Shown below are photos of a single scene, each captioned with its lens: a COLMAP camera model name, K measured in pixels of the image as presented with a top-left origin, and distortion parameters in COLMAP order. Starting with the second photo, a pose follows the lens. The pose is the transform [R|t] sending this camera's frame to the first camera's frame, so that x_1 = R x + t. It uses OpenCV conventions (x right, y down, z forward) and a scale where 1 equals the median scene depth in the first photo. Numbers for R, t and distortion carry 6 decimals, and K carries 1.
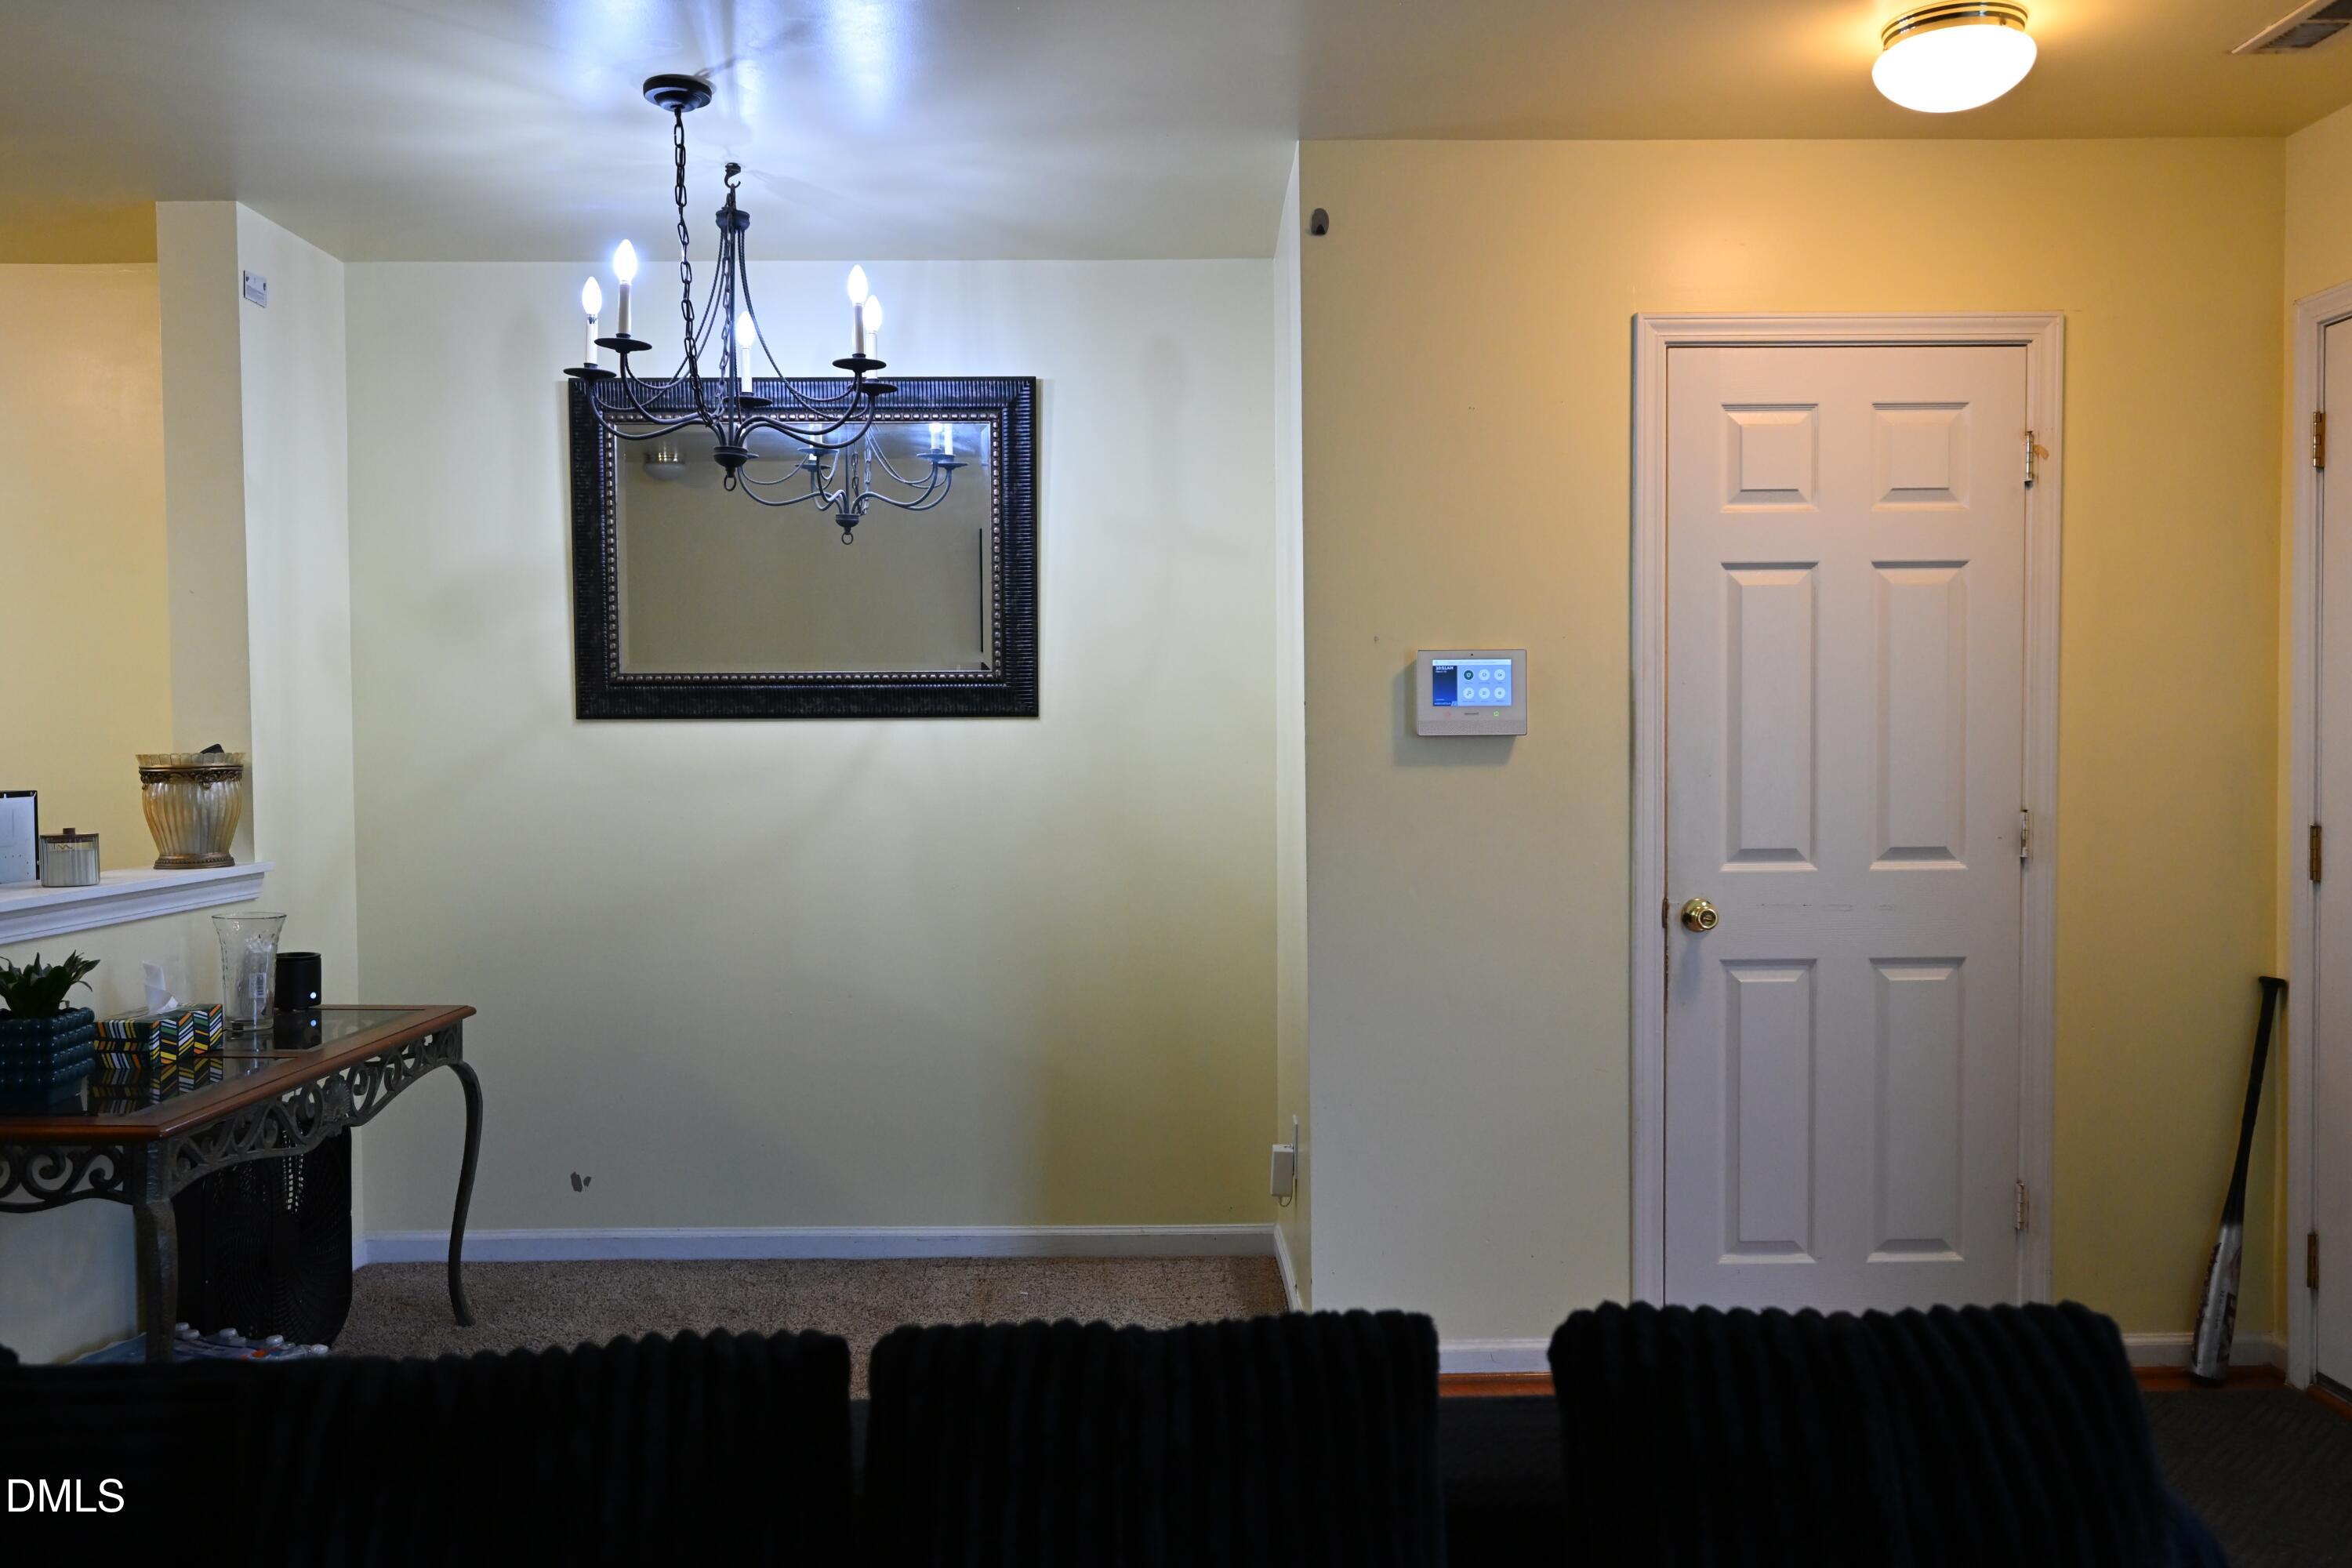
lens RADIAL K [[1869.0, 0, 1176.0], [0, 1869.0, 784.0], [0, 0, 1]] dist [0.002690, 0.001217]
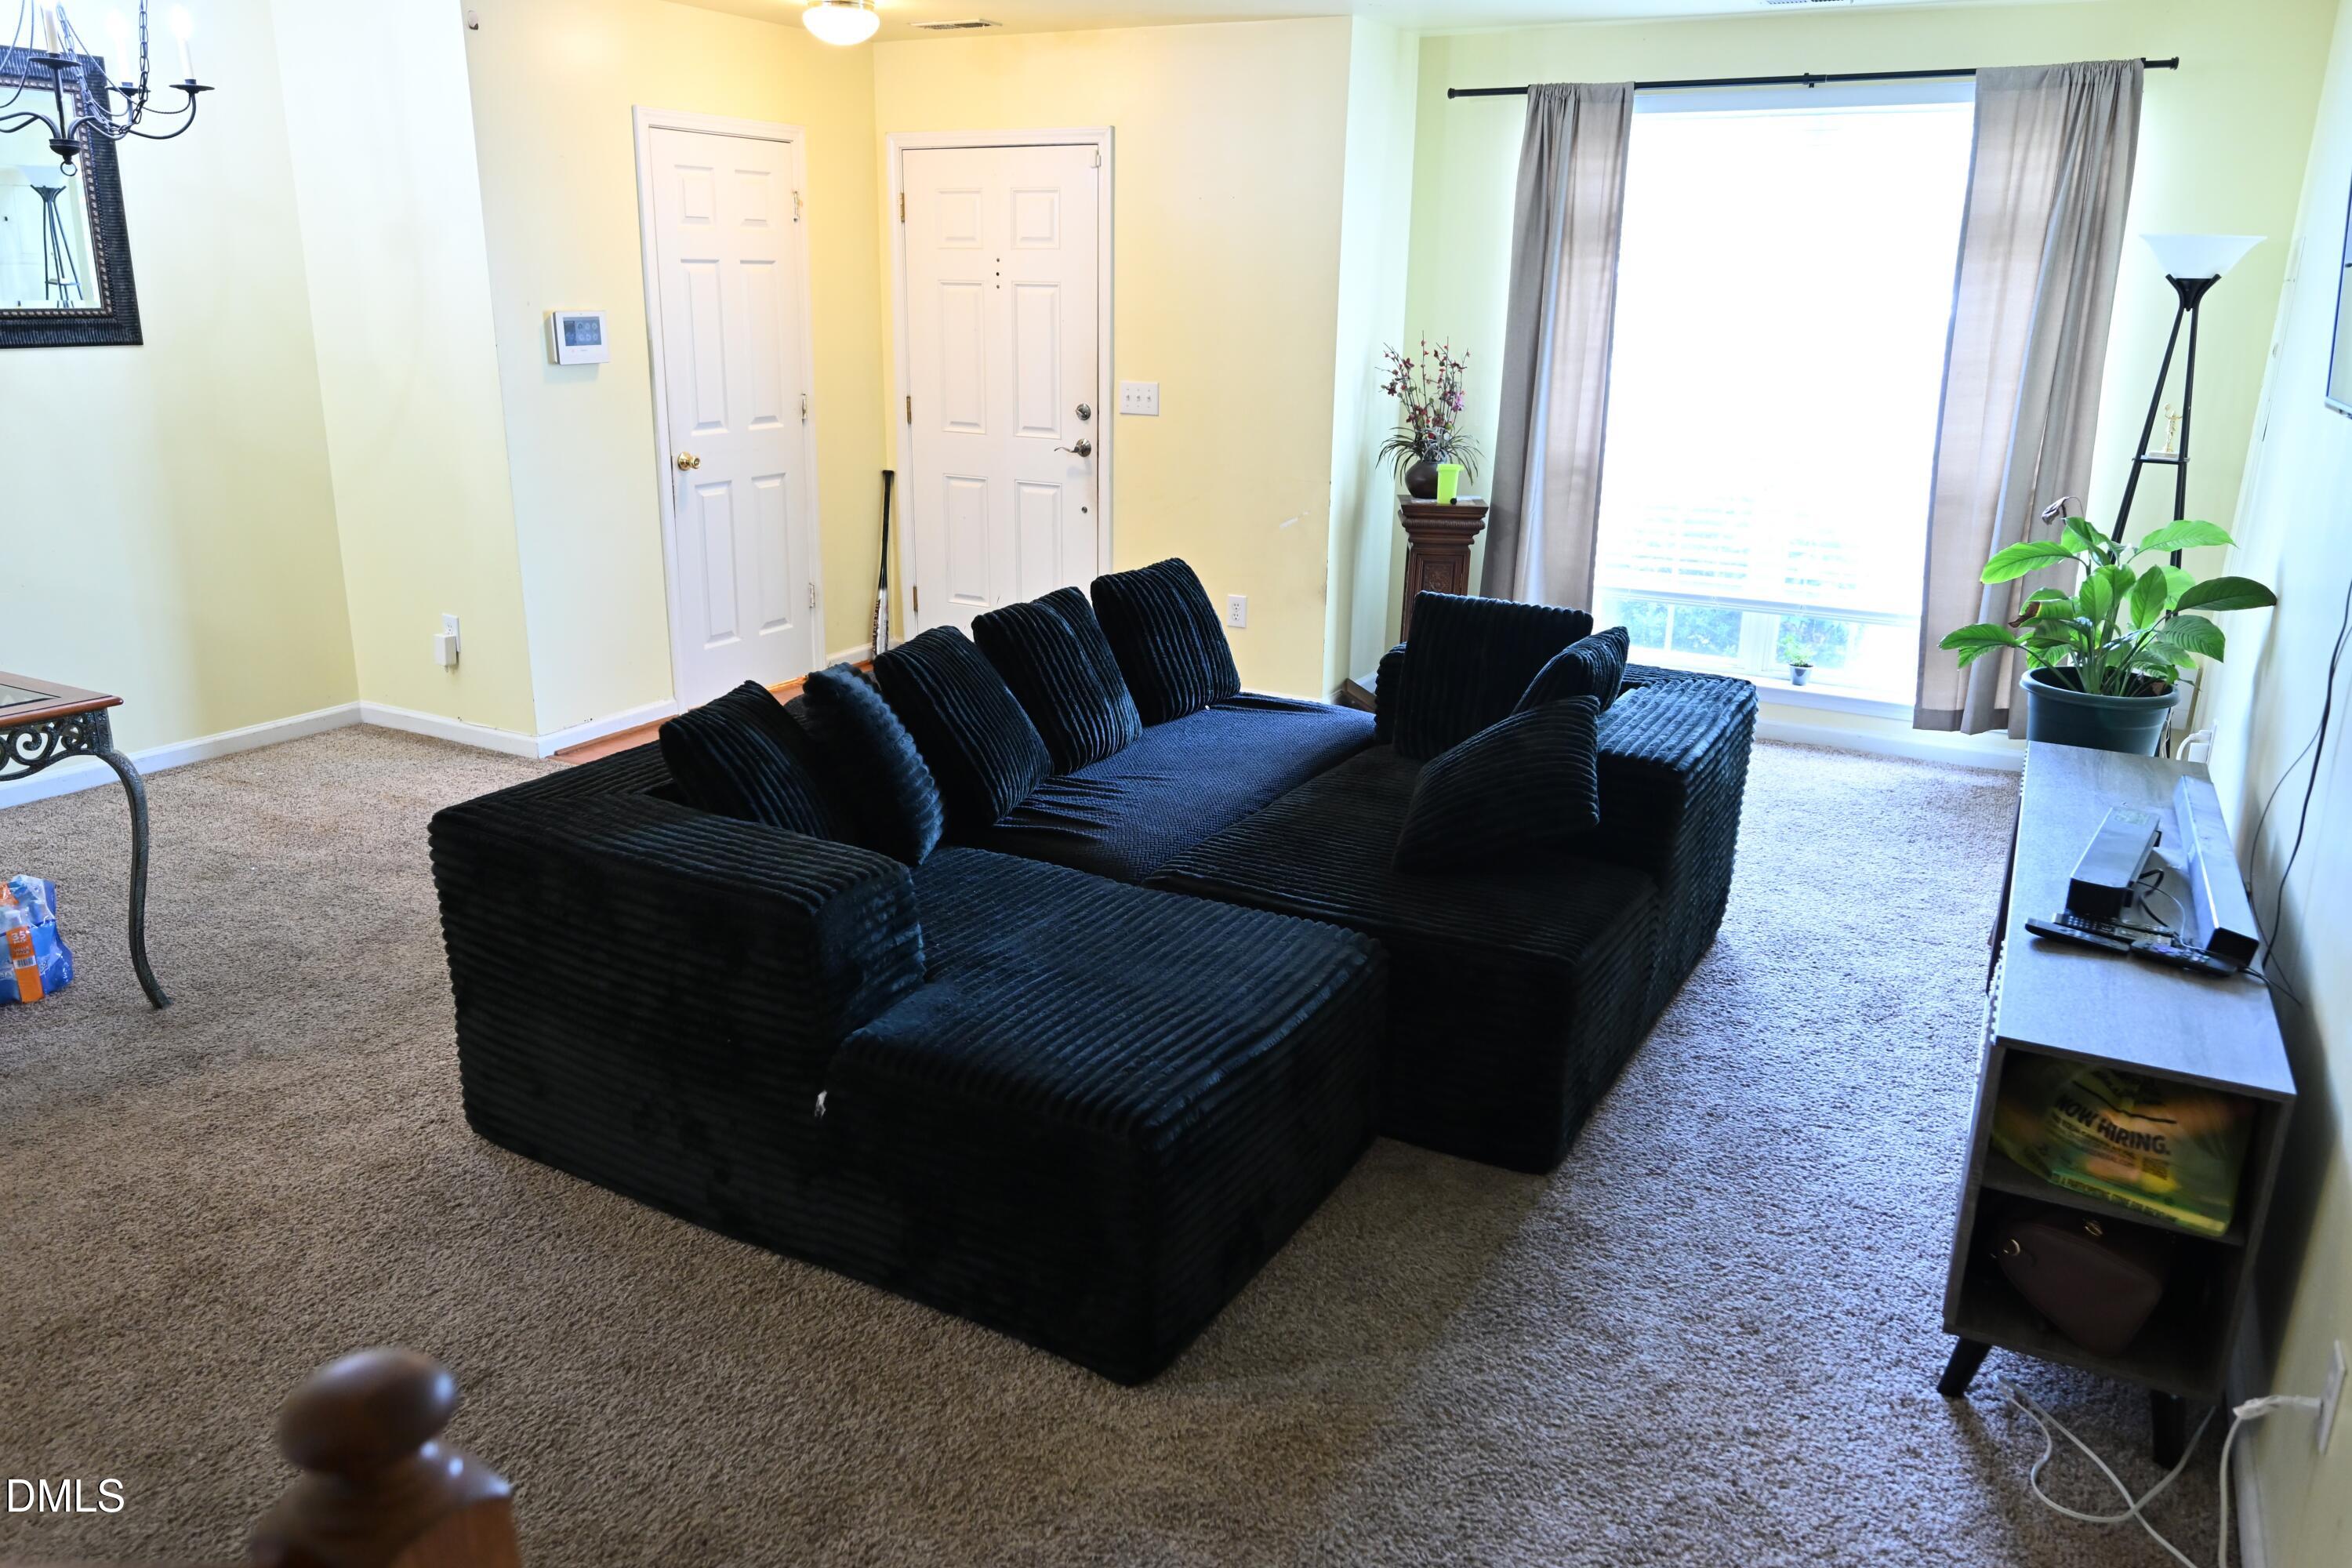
lens RADIAL K [[1683.2, 0, 1176.0], [0, 1683.2, 784.0], [0, 0, 1]] dist [-0.002193, -0.004762]
pose [[0.491569, -0.237759, 0.837753, -0.931634], [0.001849, 0.962290, 0.272019, -0.072312], [-0.870837, -0.132167, 0.473471, -0.230003]]
